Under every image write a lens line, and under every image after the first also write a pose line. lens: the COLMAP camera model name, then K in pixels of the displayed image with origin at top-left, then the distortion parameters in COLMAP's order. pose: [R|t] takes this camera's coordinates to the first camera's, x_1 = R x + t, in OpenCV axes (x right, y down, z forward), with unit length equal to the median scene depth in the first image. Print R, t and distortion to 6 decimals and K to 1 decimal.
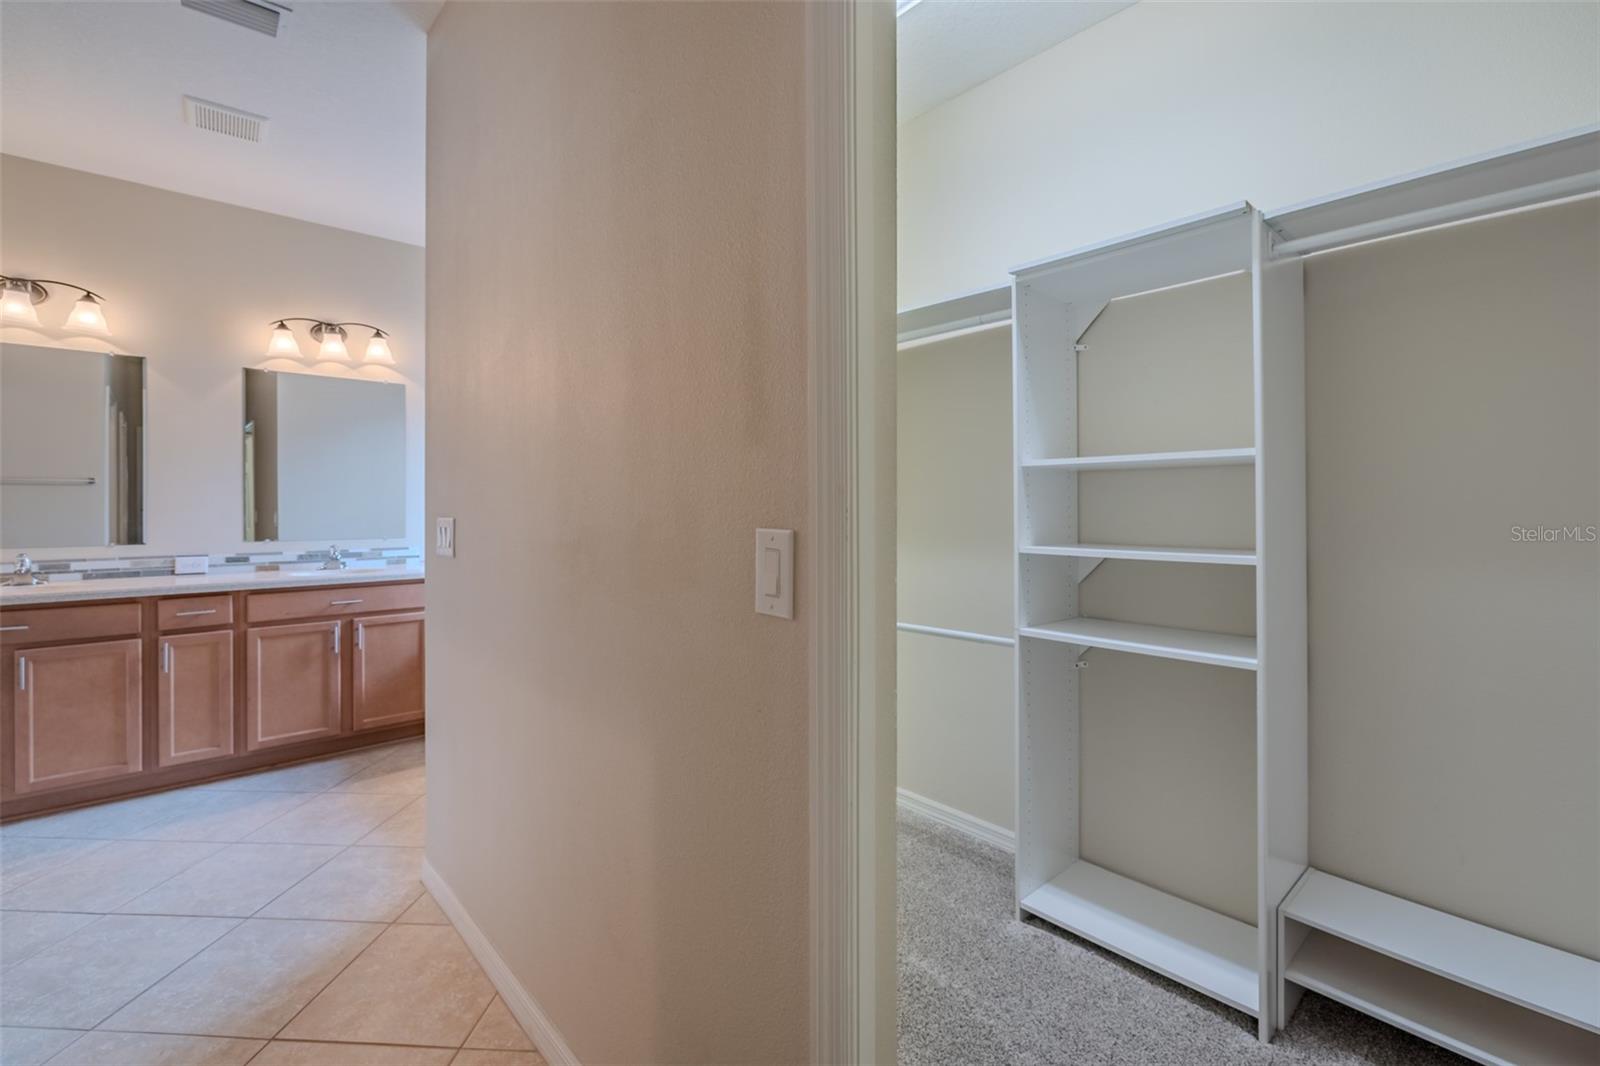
lens RADIAL K [[690.0, 0, 764.0], [0, 690.0, 509.8], [0, 0, 1]] dist [-0.000847, 0.000418]
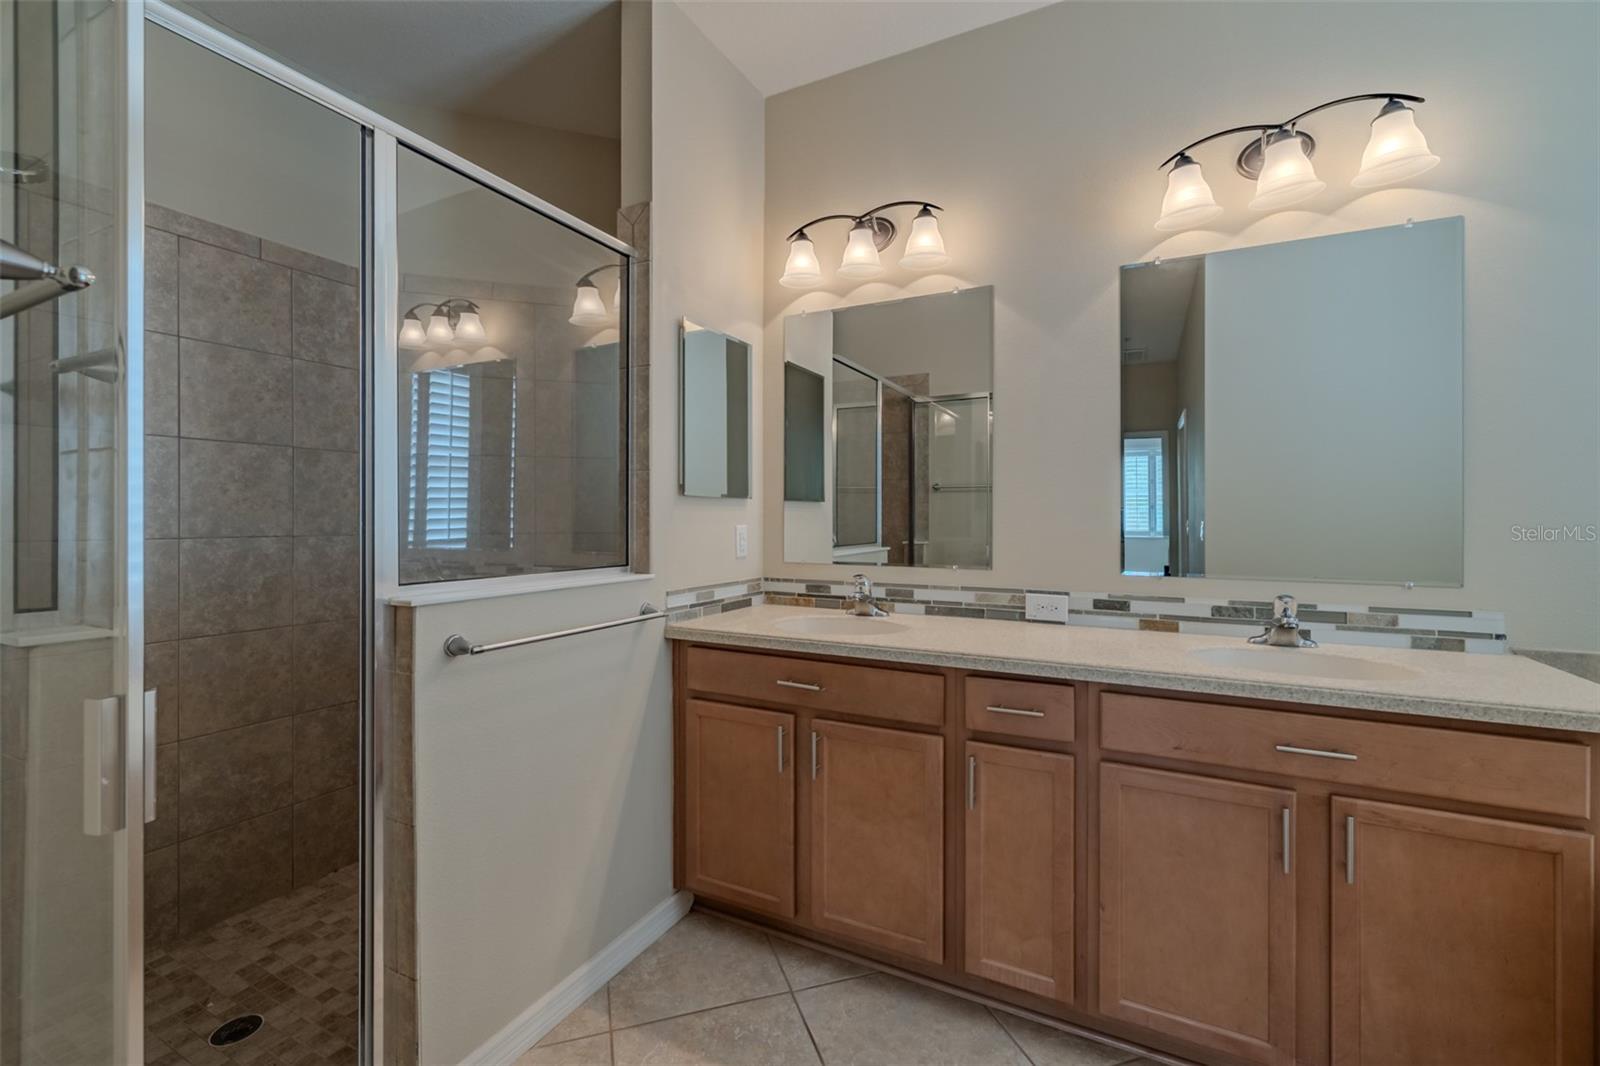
lens RADIAL K [[690.0, 0, 821.1], [0, 690.0, 516.0], [0, 0, 1]] dist [-0.000847, 0.000418]
pose [[0.395396, -0.001701, -0.918509, -0.343533], [-0.008582, 0.999948, -0.005546, 0.004142], [0.918471, 0.010075, 0.395361, 0.569047]]
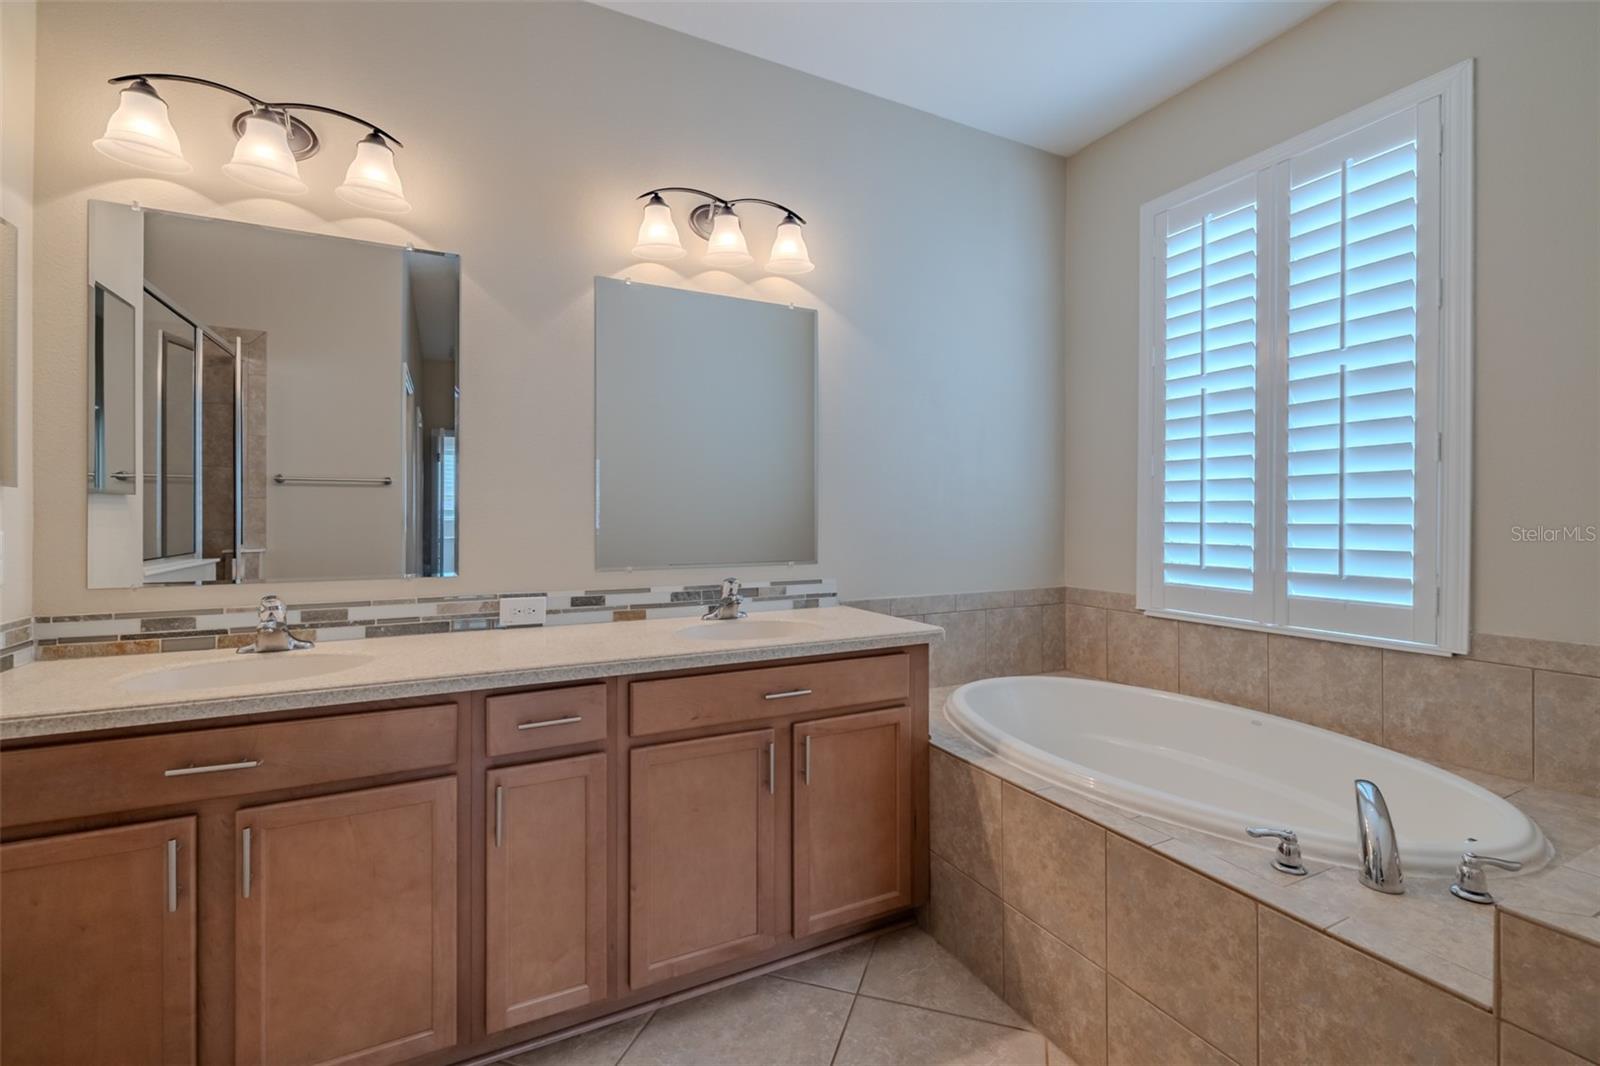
lens RADIAL K [[676.9, 0, 802.0], [0, 676.9, 514.6], [0, 0, 1]] dist [-0.001413, -0.000233]
pose [[0.973235, -0.002653, -0.229798, -0.464645], [0.000331, 0.999949, -0.010143, 0.004437], [0.229813, 0.009795, 0.973186, 0.492254]]
